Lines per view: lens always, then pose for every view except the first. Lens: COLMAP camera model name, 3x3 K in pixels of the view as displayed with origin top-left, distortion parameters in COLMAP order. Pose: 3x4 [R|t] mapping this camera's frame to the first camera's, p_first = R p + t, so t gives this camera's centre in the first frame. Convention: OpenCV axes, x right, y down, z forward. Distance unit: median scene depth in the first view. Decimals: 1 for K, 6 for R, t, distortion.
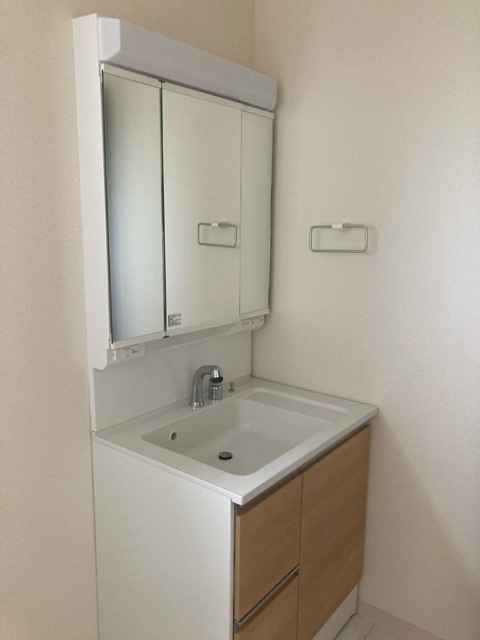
lens RADIAL K [[526.2, 0, 240.0], [0, 526.2, 320.0], [0, 0, 1]] dist [-0.008829, -0.002086]
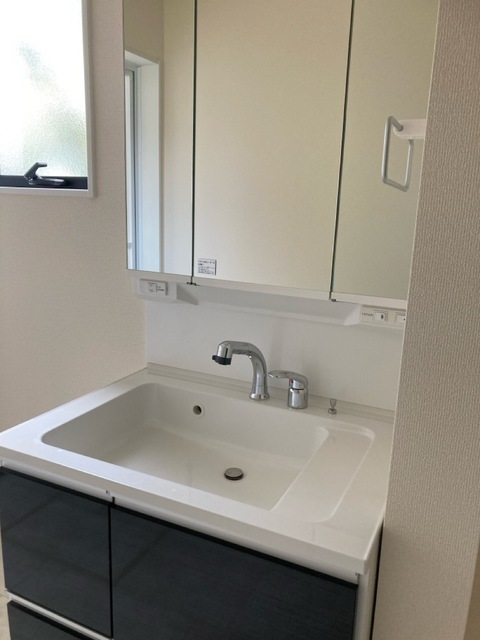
lens RADIAL K [[526.2, 0, 240.0], [0, 526.2, 320.0], [0, 0, 1]] dist [-0.008829, -0.002086]
pose [[0.207299, 0.224659, -0.952132, 0.601649], [-0.208457, 0.961065, 0.181382, -0.070571], [0.955810, 0.160879, 0.246059, 0.800167]]
